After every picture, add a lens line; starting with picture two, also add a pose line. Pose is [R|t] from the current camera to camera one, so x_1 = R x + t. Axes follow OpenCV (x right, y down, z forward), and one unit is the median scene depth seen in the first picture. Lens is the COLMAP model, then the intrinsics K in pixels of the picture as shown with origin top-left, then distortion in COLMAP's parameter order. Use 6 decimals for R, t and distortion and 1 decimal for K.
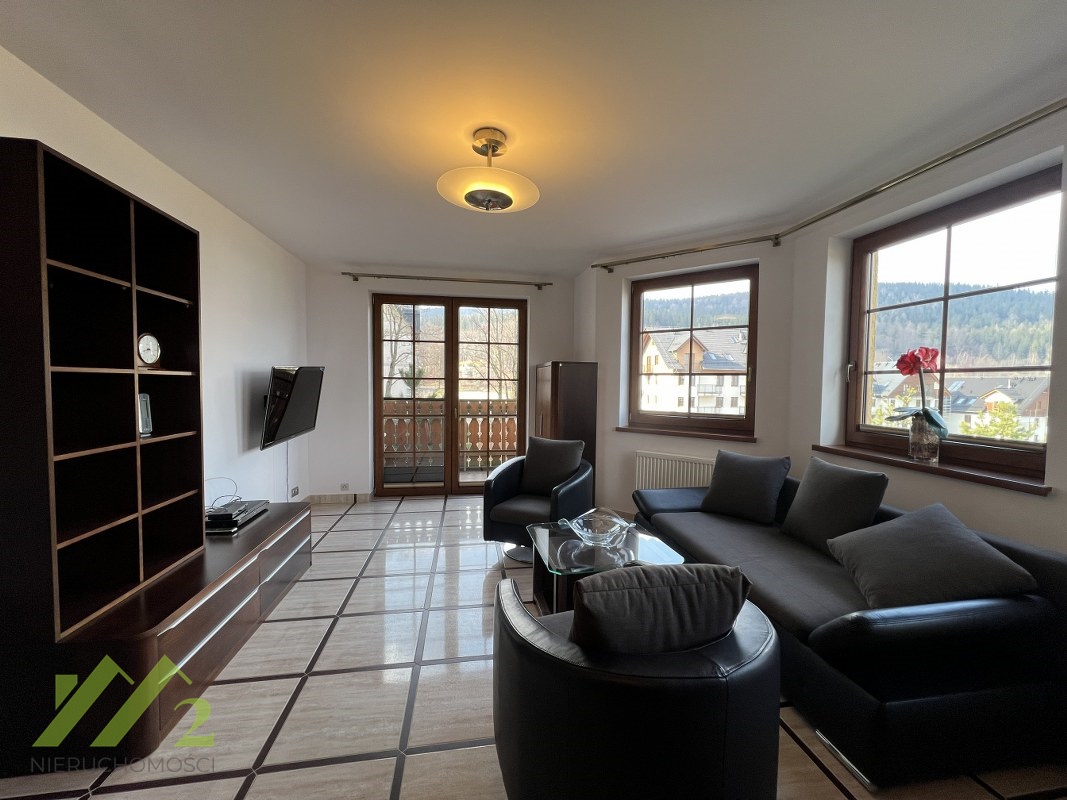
lens RADIAL K [[430.2, 0, 534.9], [0, 430.2, 400.4], [0, 0, 1]] dist [0.000501, 0.000570]
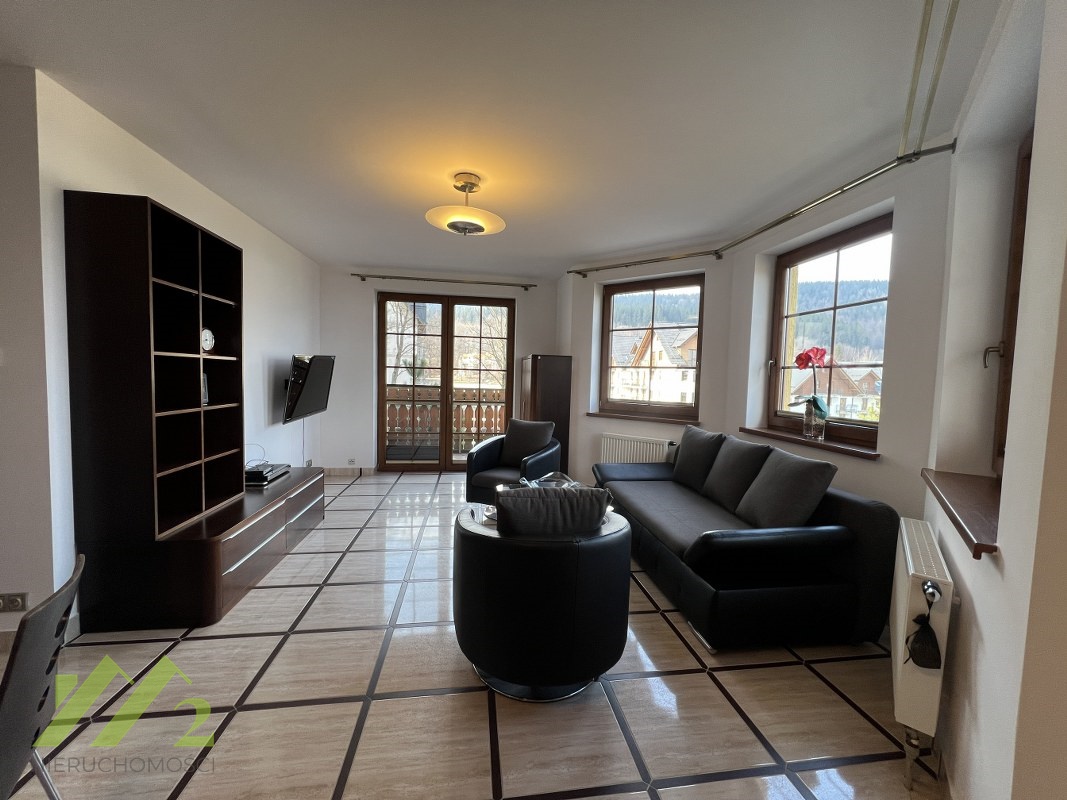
lens RADIAL K [[430.2, 0, 534.9], [0, 430.2, 400.4], [0, 0, 1]] dist [0.000501, 0.000570]
pose [[0.999763, 0.017242, -0.013313, 0.091735], [-0.017040, 0.999740, 0.015131, 0.020989], [0.013570, -0.014901, 0.999797, -0.215189]]
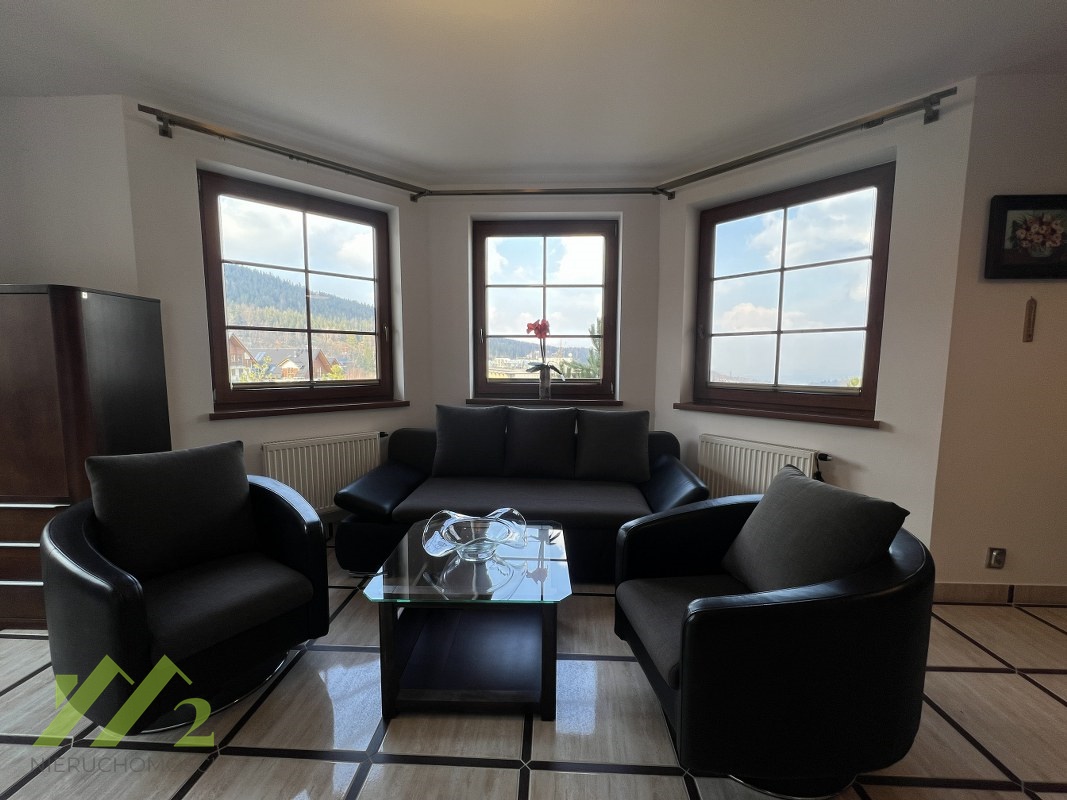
lens RADIAL K [[430.2, 0, 534.9], [0, 430.2, 400.4], [0, 0, 1]] dist [0.000501, 0.000570]
pose [[0.205764, -0.104569, 0.972999, -0.420994], [0.038795, 0.994365, 0.098661, 0.002175], [-0.977832, 0.017447, 0.208661, 0.613800]]
